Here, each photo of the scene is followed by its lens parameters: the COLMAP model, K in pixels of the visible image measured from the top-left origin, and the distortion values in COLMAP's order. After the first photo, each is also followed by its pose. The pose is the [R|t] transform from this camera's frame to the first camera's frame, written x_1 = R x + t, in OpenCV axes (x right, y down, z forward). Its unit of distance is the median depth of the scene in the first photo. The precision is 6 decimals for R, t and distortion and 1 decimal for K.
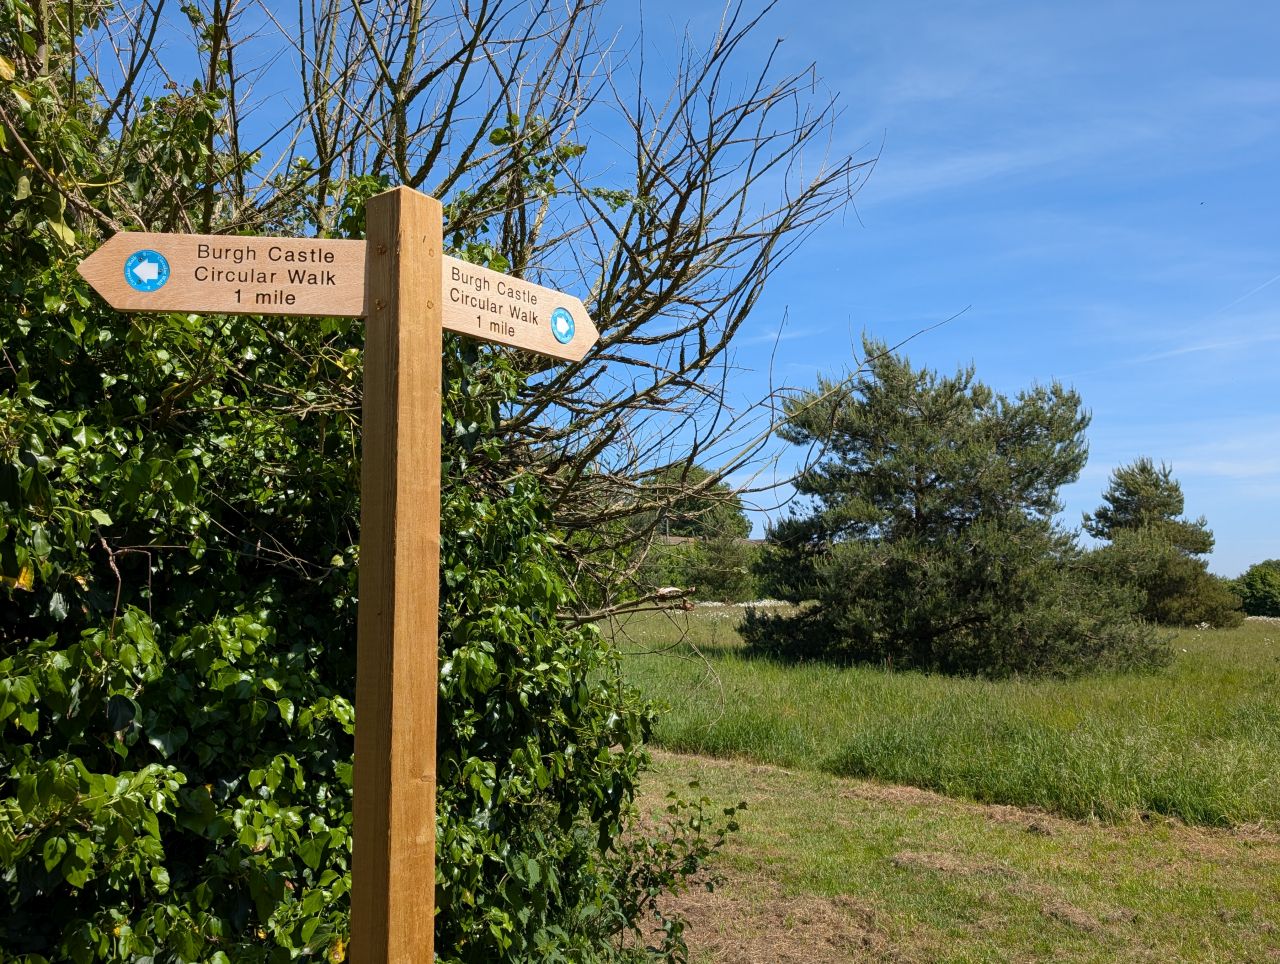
lens RADIAL K [[1105.2, 0, 645.1], [0, 1105.2, 461.2], [0, 0, 1]] dist [0.002509, 0.018752]
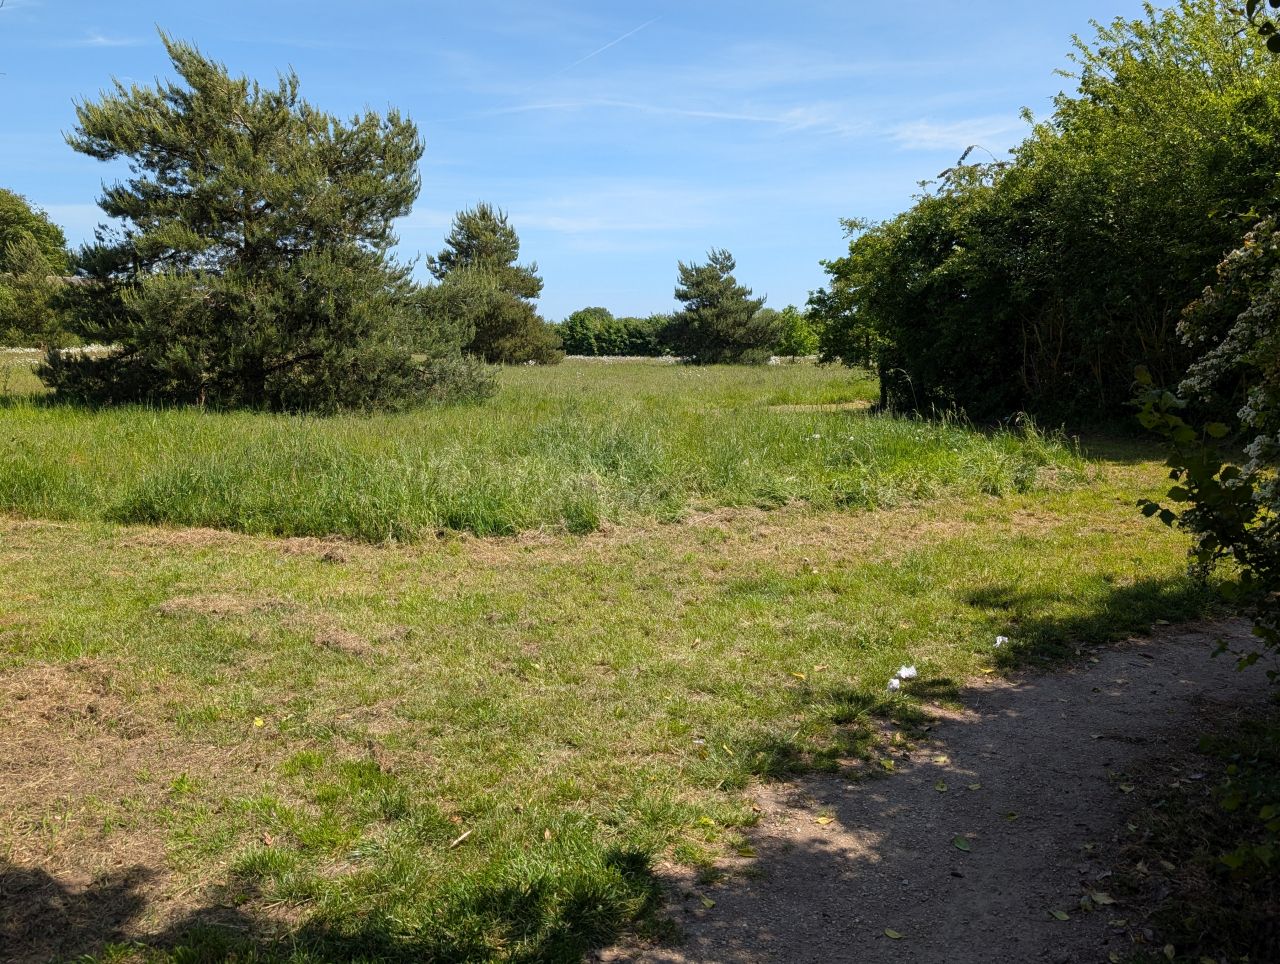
lens RADIAL K [[895.4, 0, 638.7], [0, 895.4, 483.8], [0, 0, 1]] dist [-0.009617, -0.001896]
pose [[0.870769, -0.070326, 0.486637, 0.161545], [-0.045209, 0.974075, 0.221662, 0.065672], [-0.489610, -0.215017, 0.845015, 0.173999]]
